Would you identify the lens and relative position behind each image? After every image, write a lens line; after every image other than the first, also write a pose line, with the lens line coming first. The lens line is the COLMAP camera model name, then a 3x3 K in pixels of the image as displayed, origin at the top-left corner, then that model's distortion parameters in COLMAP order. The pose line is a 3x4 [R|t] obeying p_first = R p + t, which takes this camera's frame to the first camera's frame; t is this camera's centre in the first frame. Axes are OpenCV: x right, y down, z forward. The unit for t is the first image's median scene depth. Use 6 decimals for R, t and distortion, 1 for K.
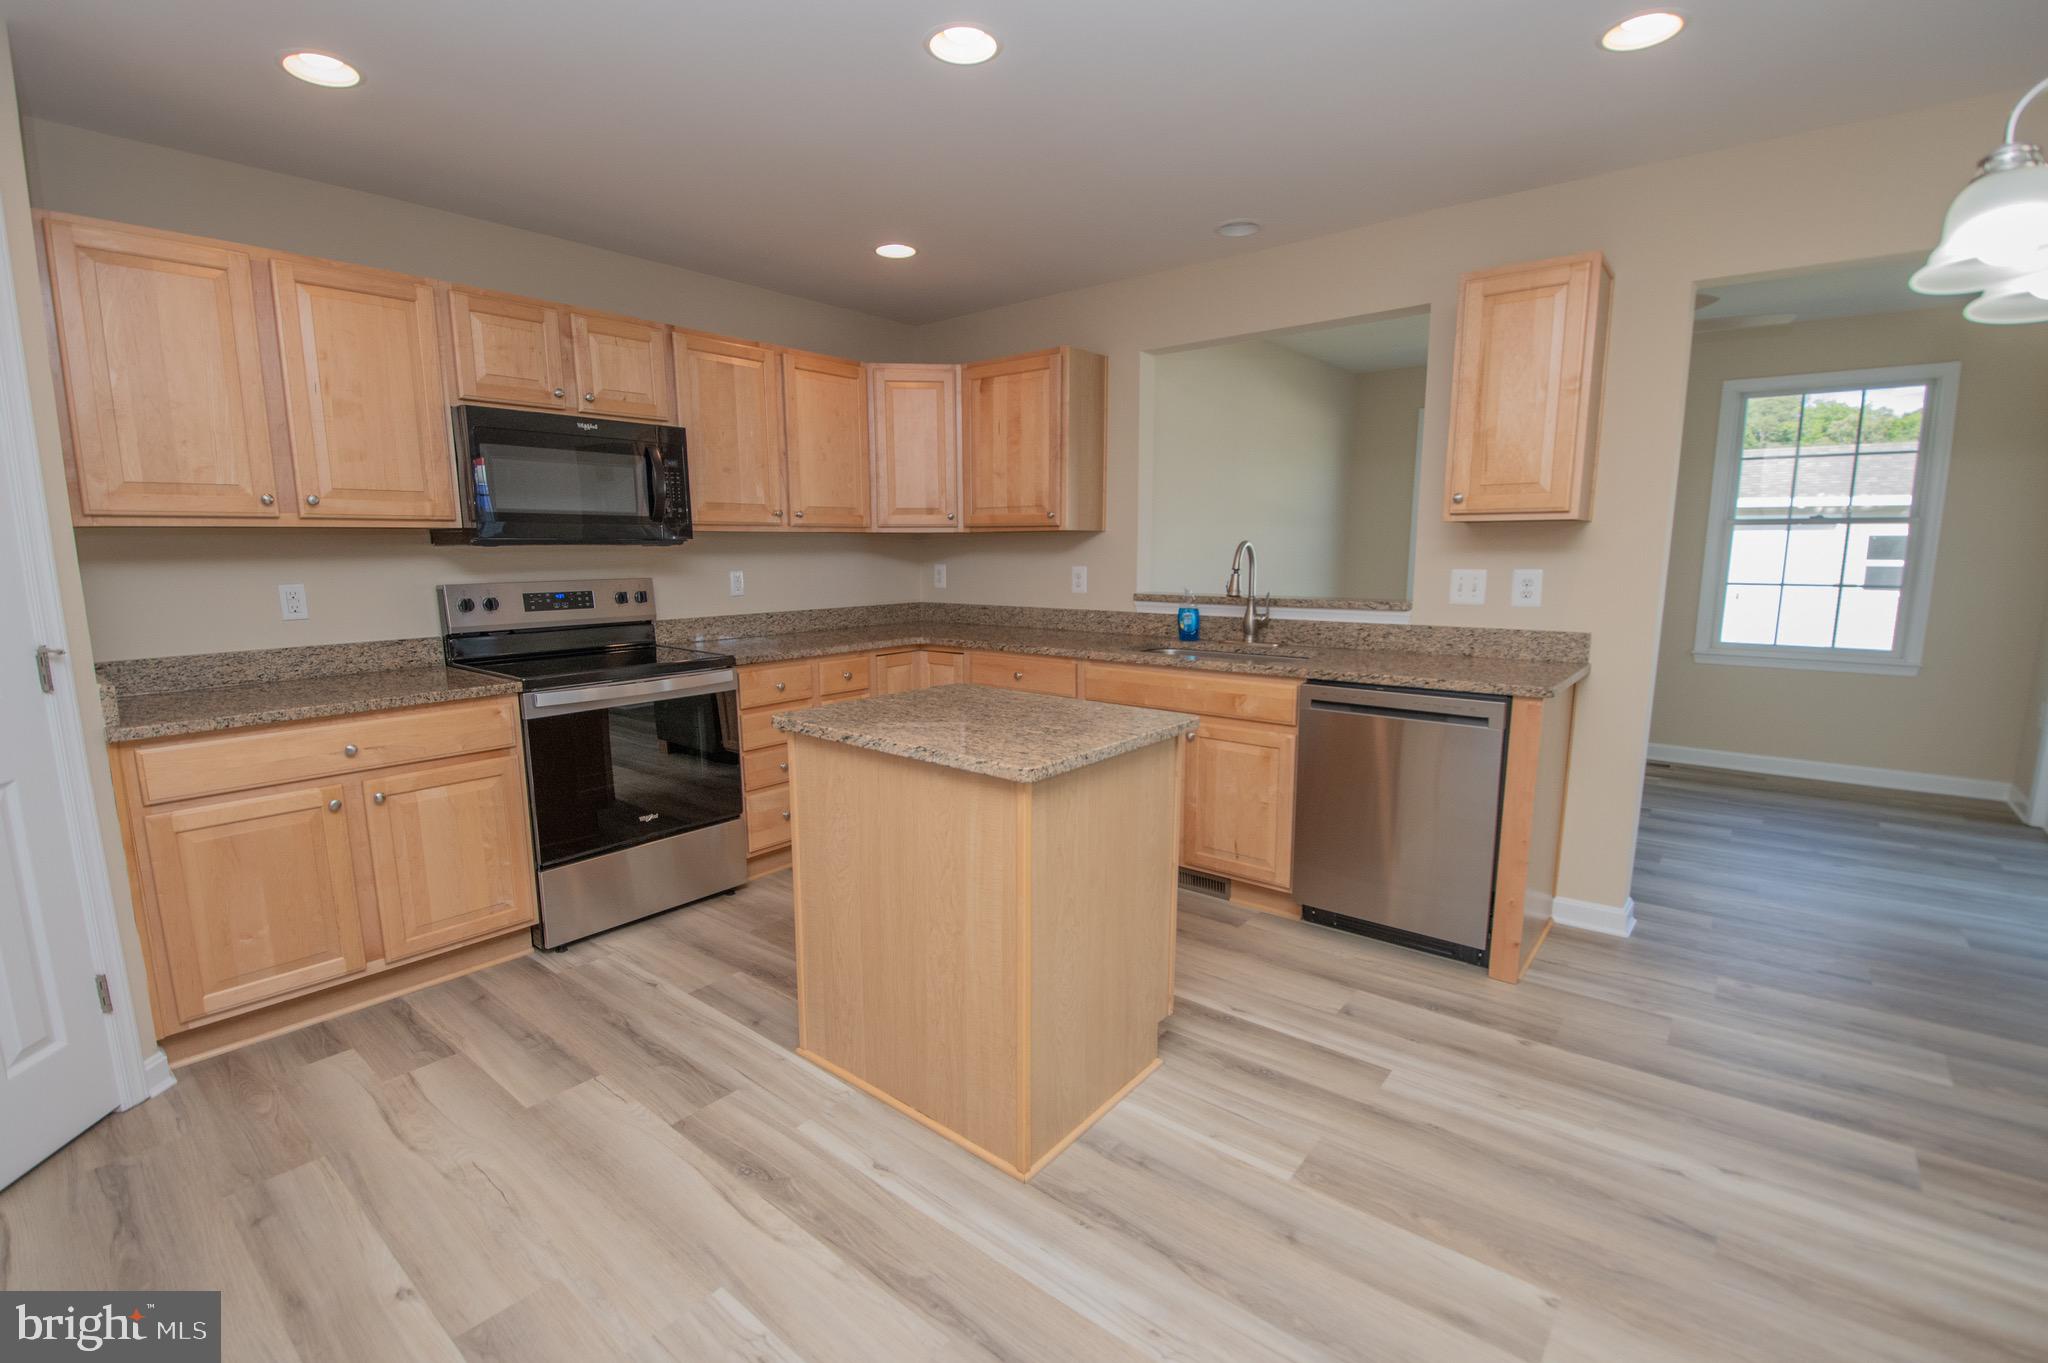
lens RADIAL K [[905.3, 0, 1037.7], [0, 905.3, 686.2], [0, 0, 1]] dist [0.008811, -0.000562]
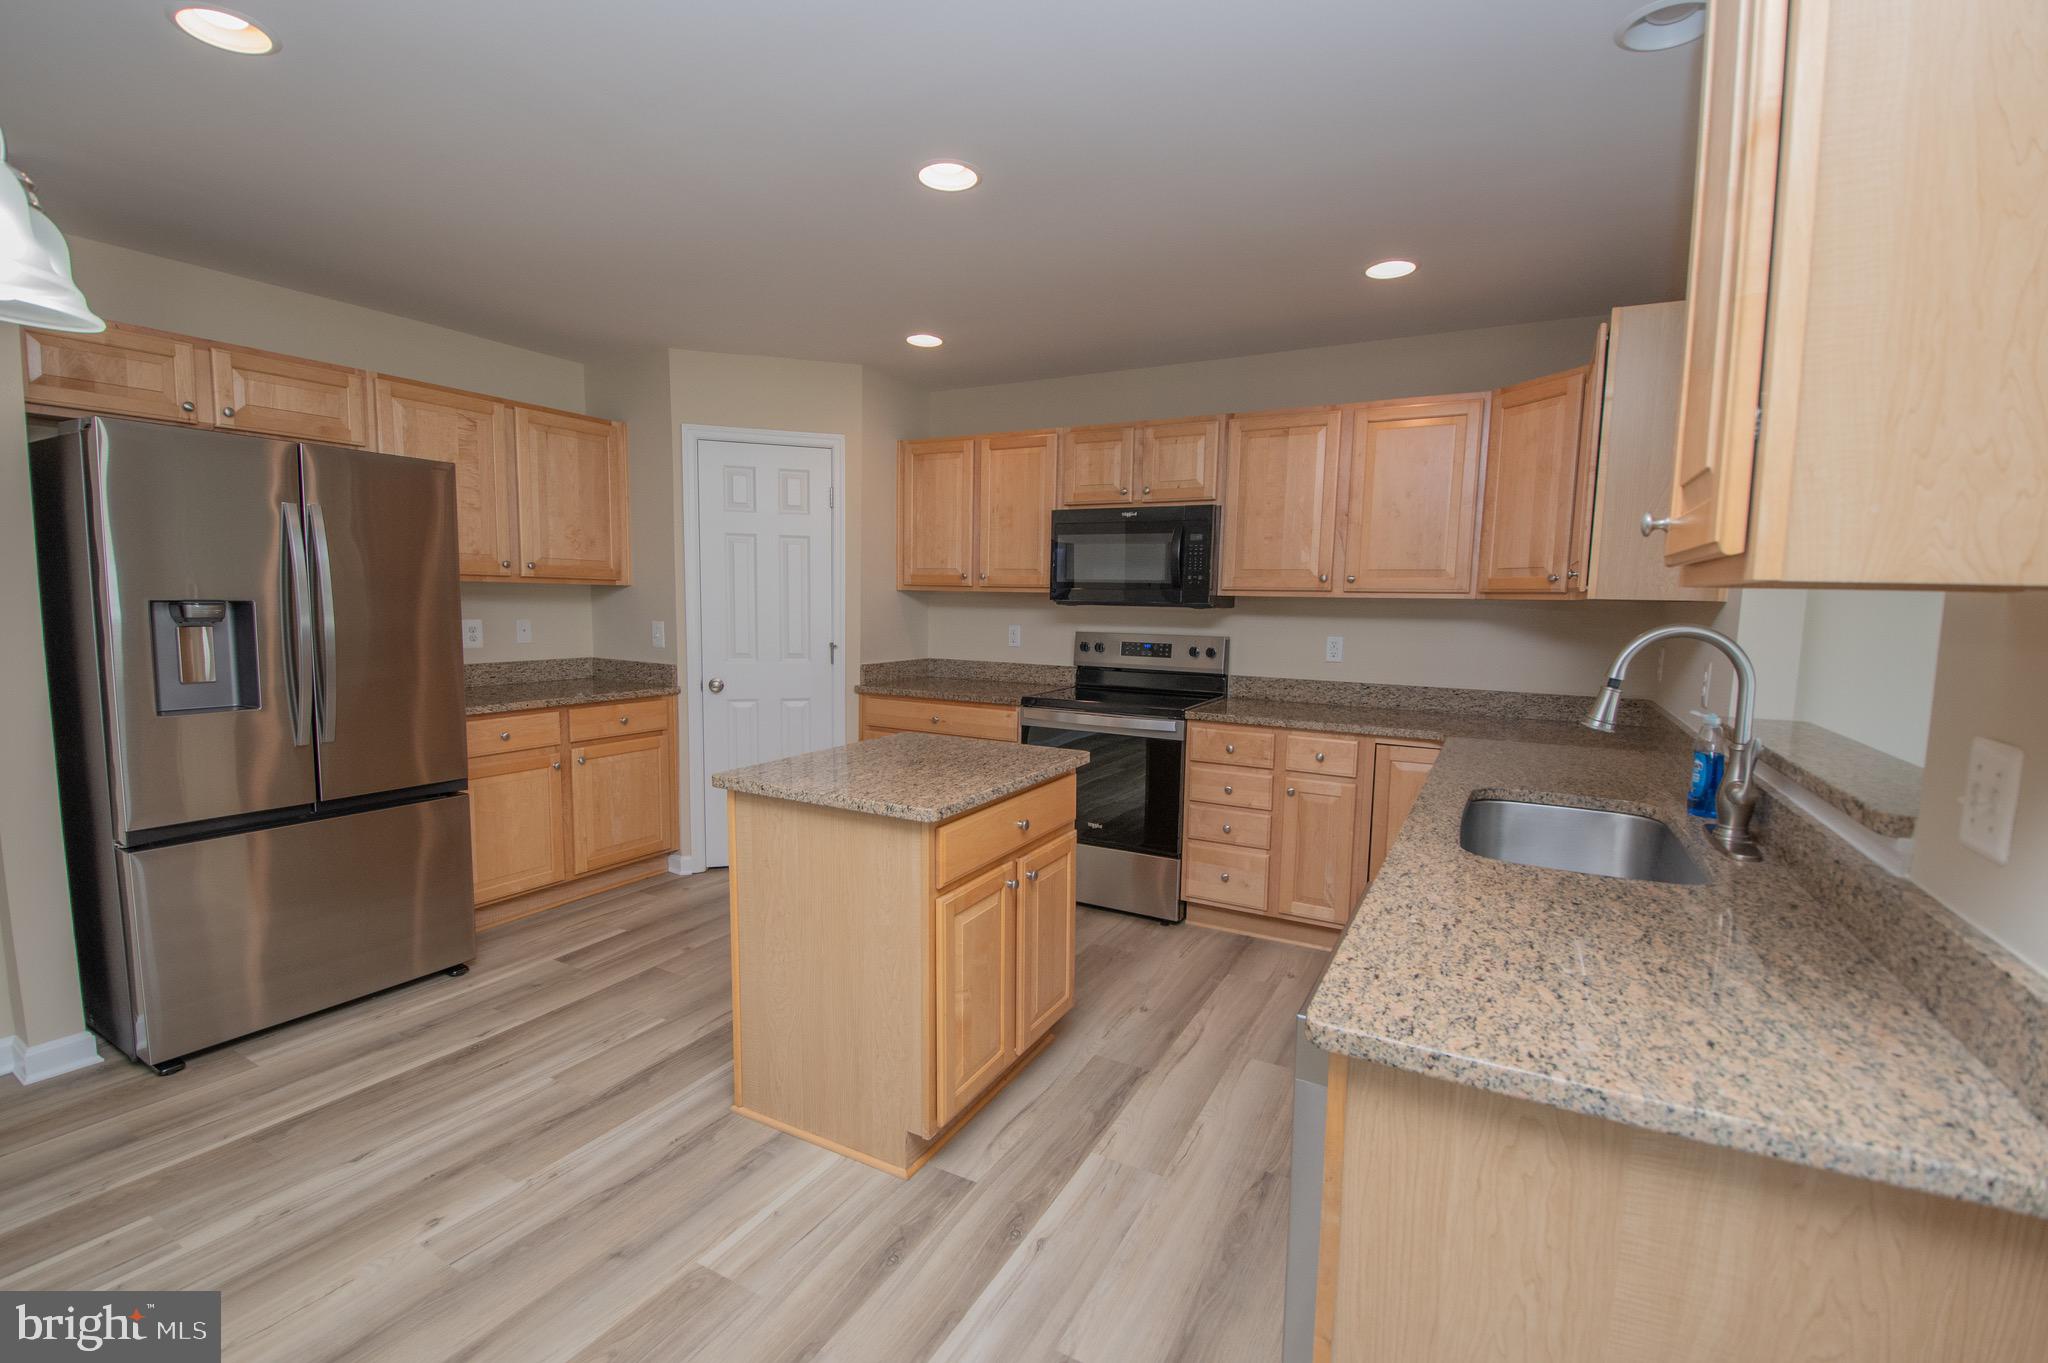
lens RADIAL K [[905.3, 0, 1020.8], [0, 905.3, 689.2], [0, 0, 1]] dist [0.008811, -0.000562]
pose [[0.167191, 0.108101, -0.979980, 0.734189], [-0.172271, 0.981883, 0.078920, -0.115776], [0.970757, 0.155628, 0.182785, 0.641506]]
